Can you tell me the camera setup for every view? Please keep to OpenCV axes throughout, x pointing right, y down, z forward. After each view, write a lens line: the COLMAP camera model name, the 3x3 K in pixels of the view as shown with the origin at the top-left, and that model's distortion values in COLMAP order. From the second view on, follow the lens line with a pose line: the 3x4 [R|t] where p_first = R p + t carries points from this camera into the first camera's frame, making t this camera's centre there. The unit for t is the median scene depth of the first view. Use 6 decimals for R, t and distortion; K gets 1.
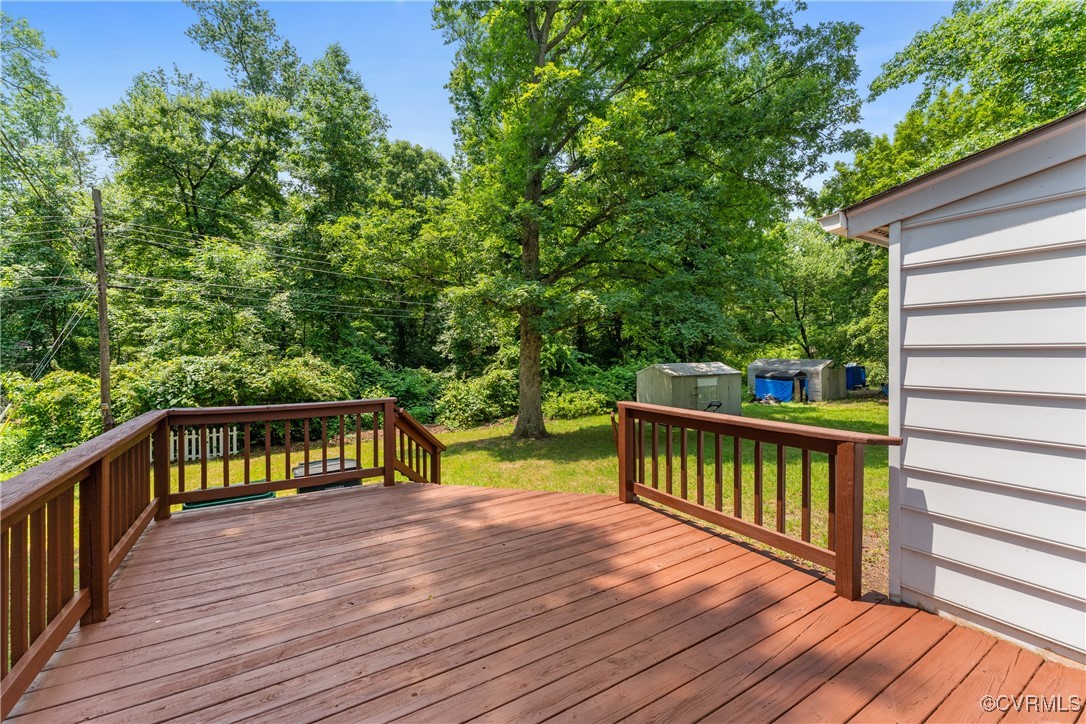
lens RADIAL K [[442.3, 0, 576.0], [0, 442.3, 350.4], [0, 0, 1]] dist [0.000016, -0.000059]
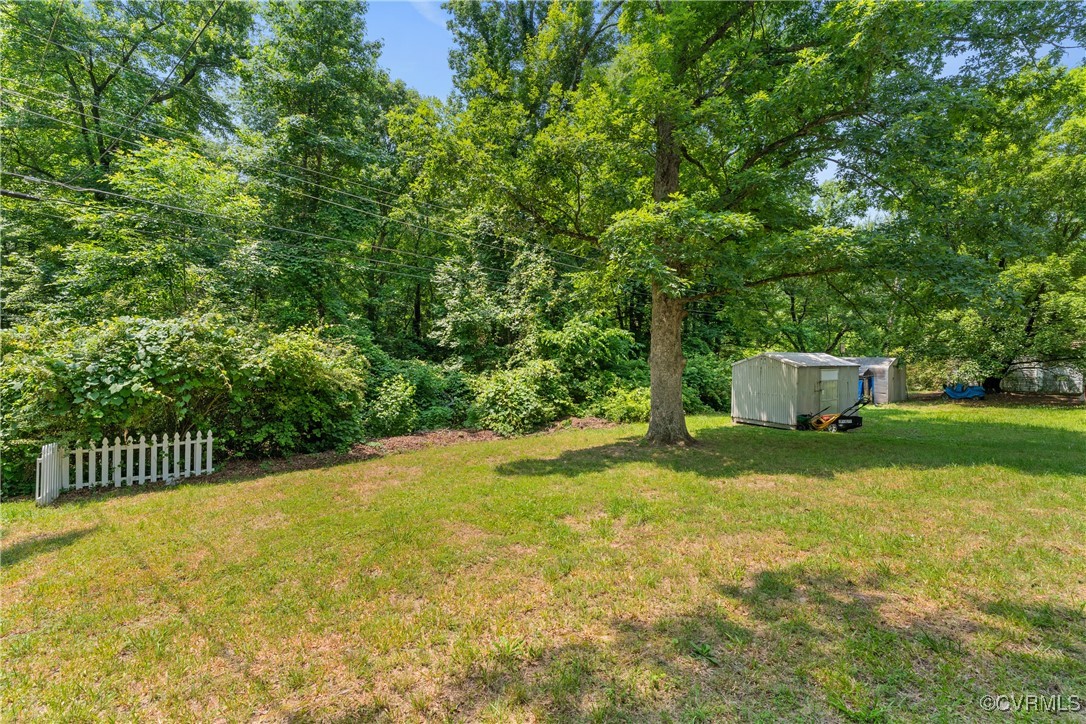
lens RADIAL K [[459.6, 0, 544.1], [0, 459.6, 359.9], [0, 0, 1]] dist [0.003635, 0.000175]
pose [[0.990384, 0.018509, 0.137103, -0.332115], [-0.018433, 0.999828, -0.001830, 0.054091], [-0.137113, -0.000715, 0.990555, 0.237278]]
